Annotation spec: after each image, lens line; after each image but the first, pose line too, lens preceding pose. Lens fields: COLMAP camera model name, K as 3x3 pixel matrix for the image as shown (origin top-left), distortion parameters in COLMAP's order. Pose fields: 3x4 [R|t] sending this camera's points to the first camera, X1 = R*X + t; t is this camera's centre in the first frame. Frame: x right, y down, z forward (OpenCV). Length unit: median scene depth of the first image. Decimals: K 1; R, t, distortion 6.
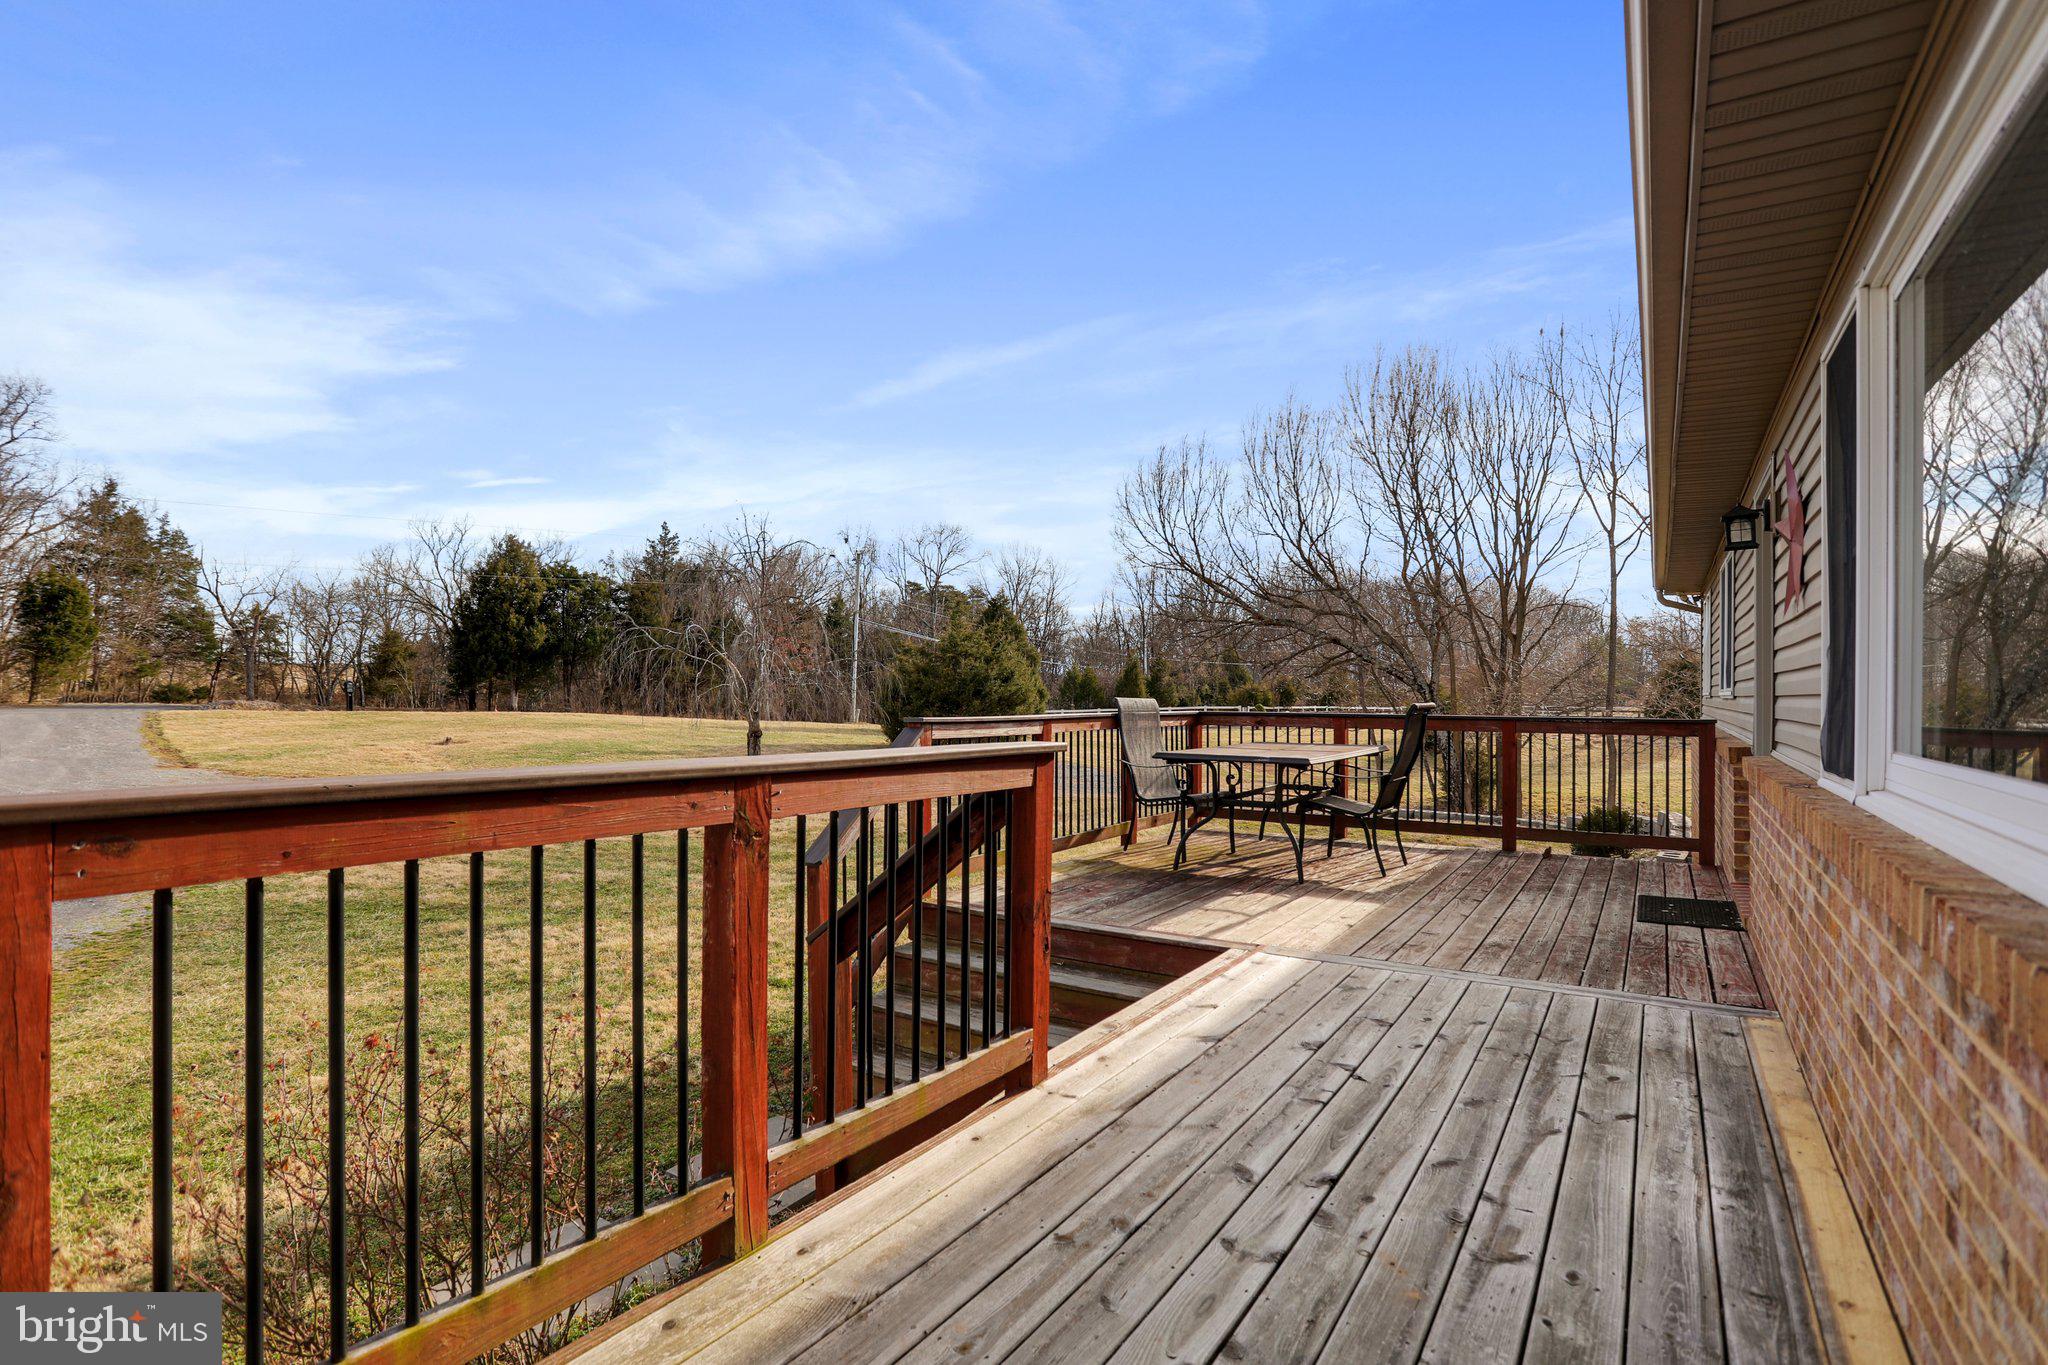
lens RADIAL K [[1008.7, 0, 1024.6], [0, 1008.7, 688.9], [0, 0, 1]] dist [0.000440, 0.000789]
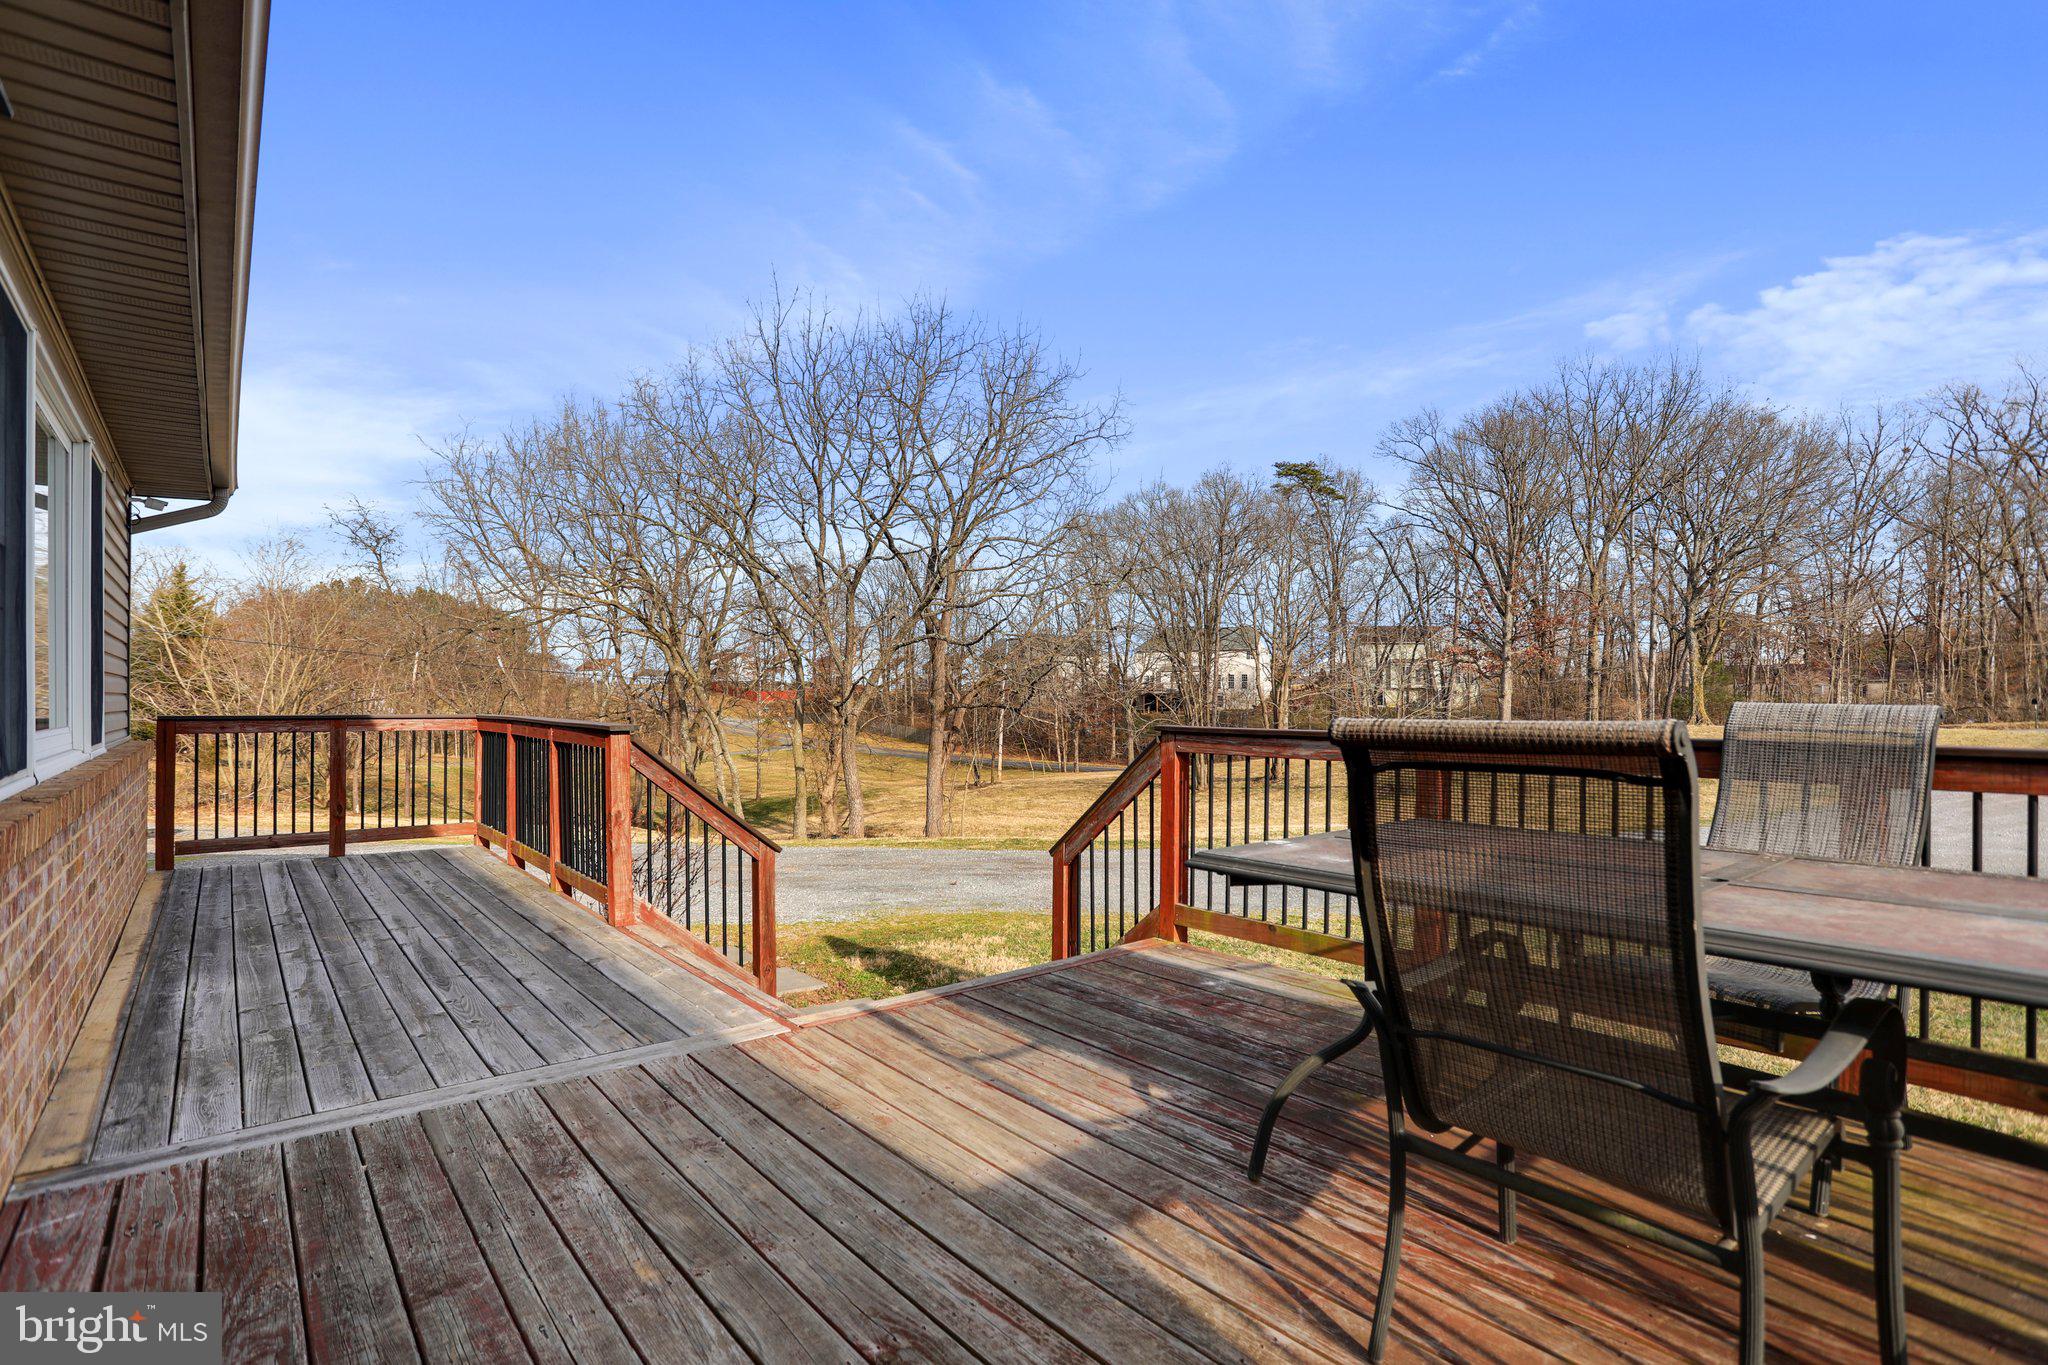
lens RADIAL K [[1008.7, 0, 1023.7], [0, 1008.7, 703.7], [0, 0, 1]] dist [0.000440, 0.000789]
pose [[-0.328693, -0.014859, -0.944320, 1.292171], [0.001363, 0.999868, -0.016208, 0.038722], [0.944436, -0.006615, -0.328629, 2.044907]]
